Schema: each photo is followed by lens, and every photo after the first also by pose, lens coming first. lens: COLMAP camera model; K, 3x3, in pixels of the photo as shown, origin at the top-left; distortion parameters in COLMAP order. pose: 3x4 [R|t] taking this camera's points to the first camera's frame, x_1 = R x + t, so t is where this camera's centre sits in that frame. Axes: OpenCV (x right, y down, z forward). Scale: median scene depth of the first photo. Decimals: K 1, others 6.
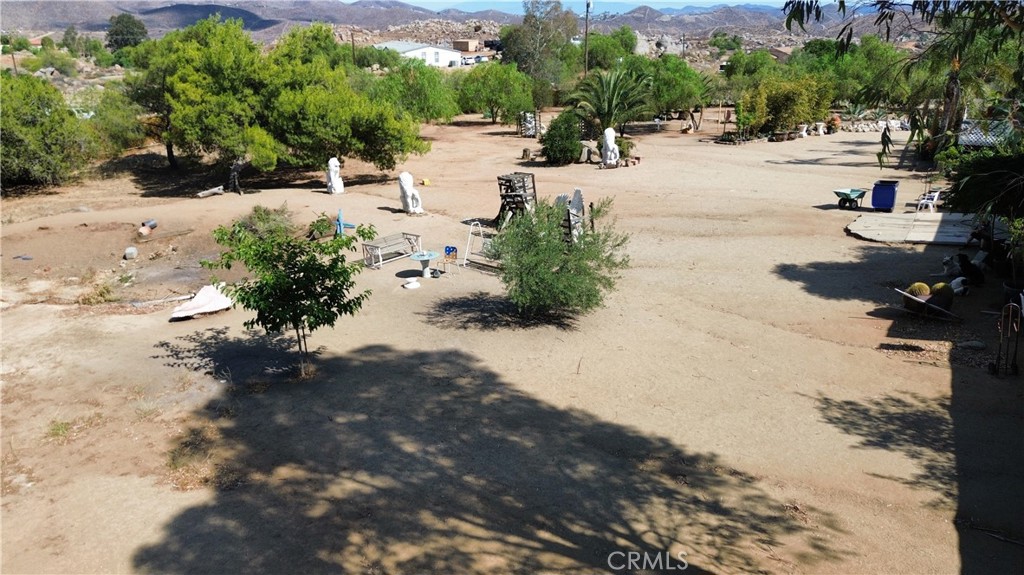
lens RADIAL K [[718.2, 0, 510.6], [0, 718.2, 284.9], [0, 0, 1]] dist [0.048702, -0.044045]
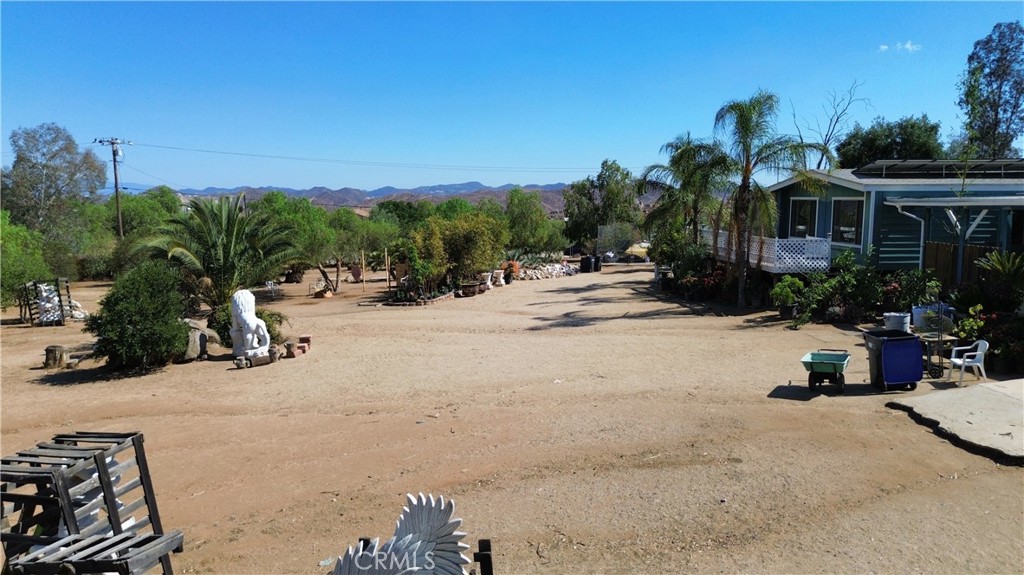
lens RADIAL K [[718.2, 0, 520.6], [0, 718.2, 287.2], [0, 0, 1]] dist [0.048702, -0.044045]
pose [[0.810248, -0.067994, 0.582130, -0.006025], [0.199813, 0.965789, -0.165307, -0.085618], [-0.550975, 0.250257, 0.796114, 0.435509]]
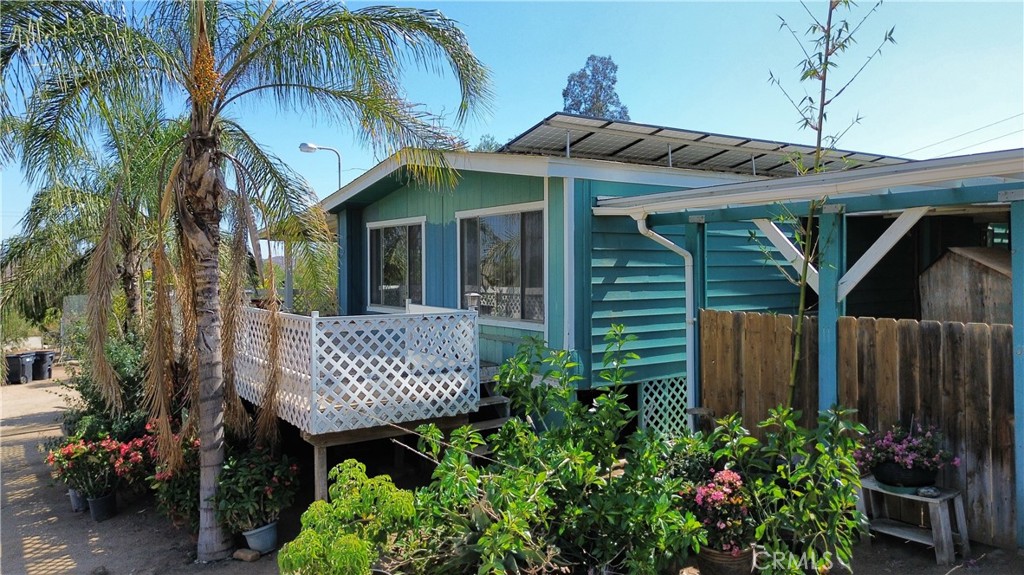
lens RADIAL K [[718.2, 0, 511.7], [0, 718.2, 282.2], [0, 0, 1]] dist [0.048702, -0.044045]
pose [[0.398252, -0.014368, 0.917163, 0.343891], [0.317580, 0.940198, -0.123172, -0.146267], [-0.860545, 0.340326, 0.378999, 0.655117]]
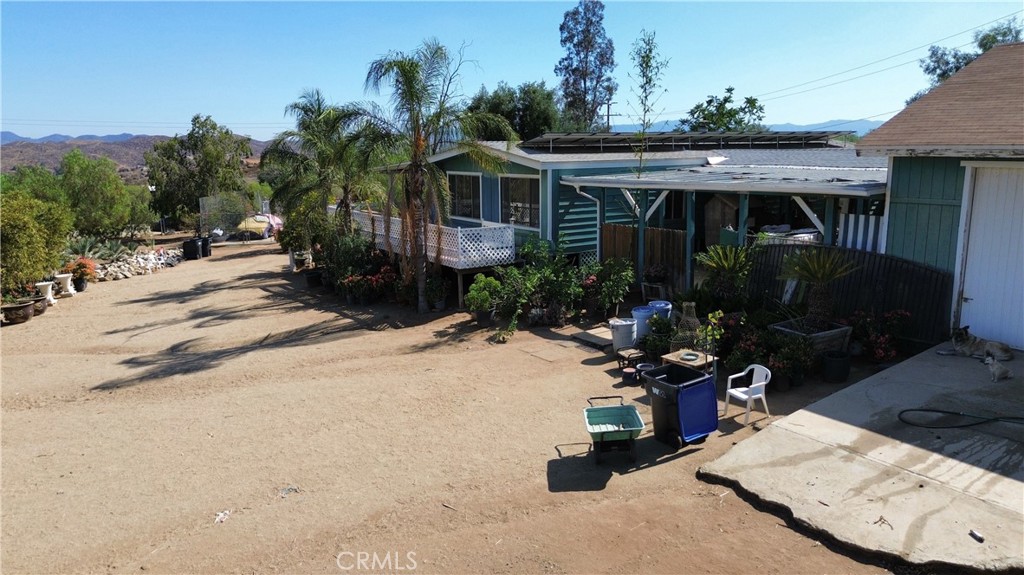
lens RADIAL K [[718.2, 0, 520.5], [0, 718.2, 288.8], [0, 0, 1]] dist [0.048702, -0.044045]
pose [[0.391064, -0.172286, 0.904095, 0.067936], [0.322456, 0.945707, 0.040738, -0.142457], [-0.862028, 0.275599, 0.425386, 0.537783]]
